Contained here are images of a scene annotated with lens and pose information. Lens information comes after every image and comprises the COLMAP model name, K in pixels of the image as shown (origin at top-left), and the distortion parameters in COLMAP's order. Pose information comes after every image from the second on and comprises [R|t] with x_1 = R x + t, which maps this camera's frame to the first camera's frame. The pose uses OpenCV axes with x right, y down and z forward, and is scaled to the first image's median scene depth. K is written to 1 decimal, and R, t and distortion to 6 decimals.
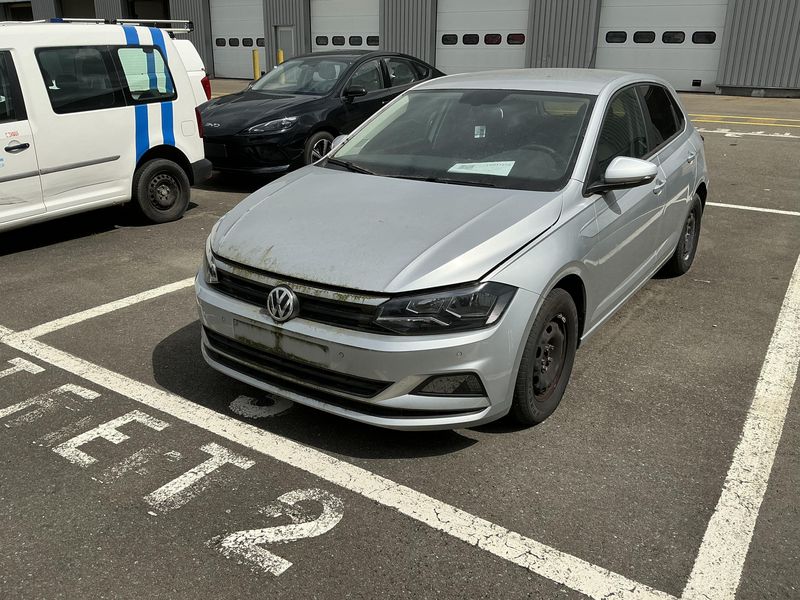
lens RADIAL K [[675.0, 0, 401.4], [0, 675.0, 292.3], [0, 0, 1]] dist [0.076496, -0.166563]
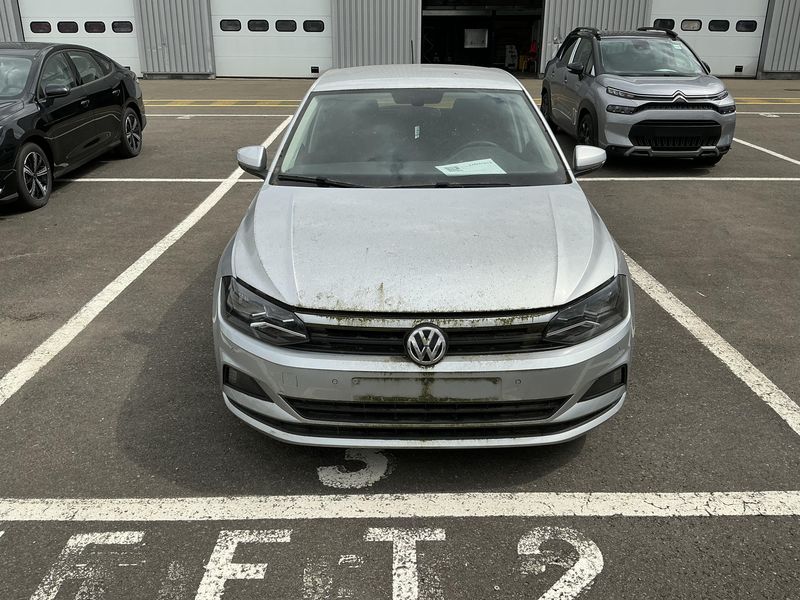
lens RADIAL K [[675.0, 0, 398.9], [0, 675.0, 294.2], [0, 0, 1]] dist [0.076496, -0.166563]
pose [[0.825563, -0.200150, 0.527622, -0.607798], [0.189438, 0.979026, 0.074976, -0.111263], [-0.531562, 0.038054, 0.846164, 0.256827]]
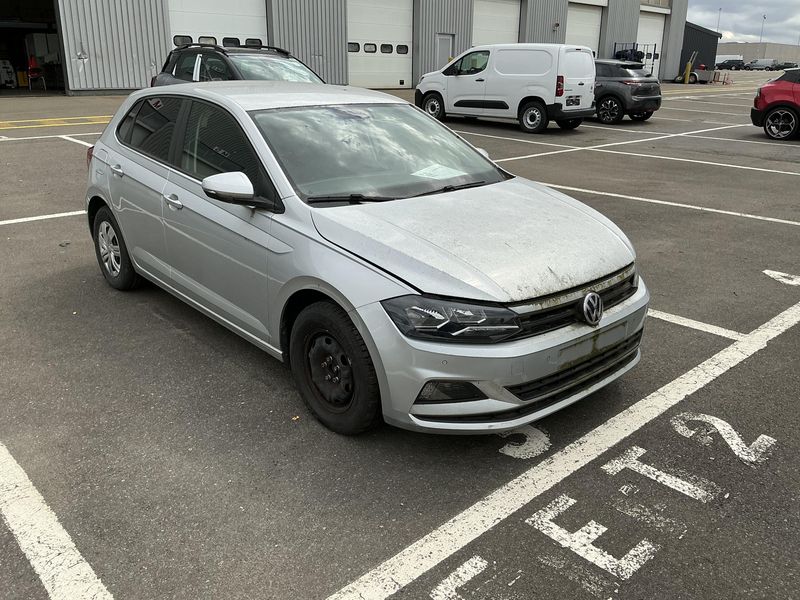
lens RADIAL K [[675.0, 0, 400.8], [0, 675.0, 289.8], [0, 0, 1]] dist [0.076496, -0.166563]
pose [[0.231447, -0.311980, 0.921467, -1.141397], [0.310316, 0.921382, 0.234008, -0.330663], [-0.922028, 0.231785, 0.310064, 0.871099]]
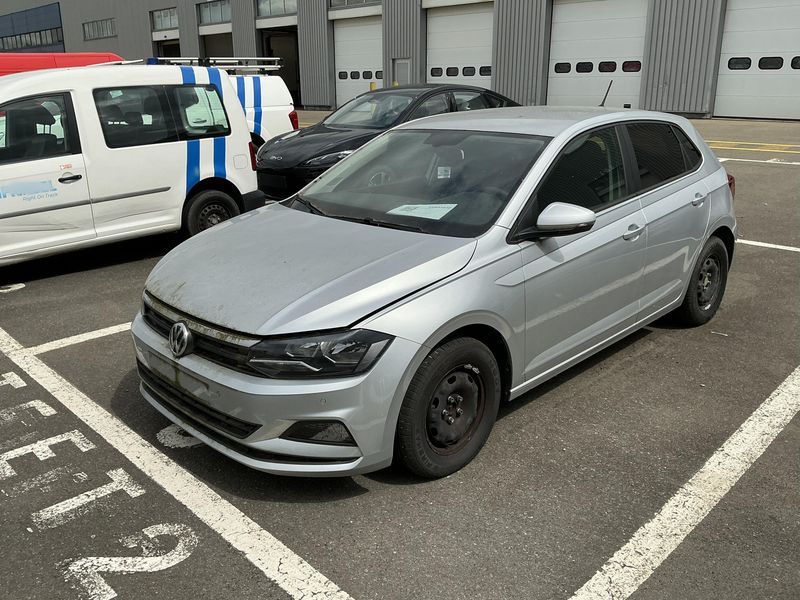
lens RADIAL K [[675.0, 0, 401.3], [0, 675.0, 292.7], [0, 0, 1]] dist [0.076496, -0.166563]
pose [[0.981374, 0.042355, -0.187379, 0.320036], [-0.049317, 0.998250, -0.032647, -0.034284], [0.185669, 0.041280, 0.981745, 0.037868]]
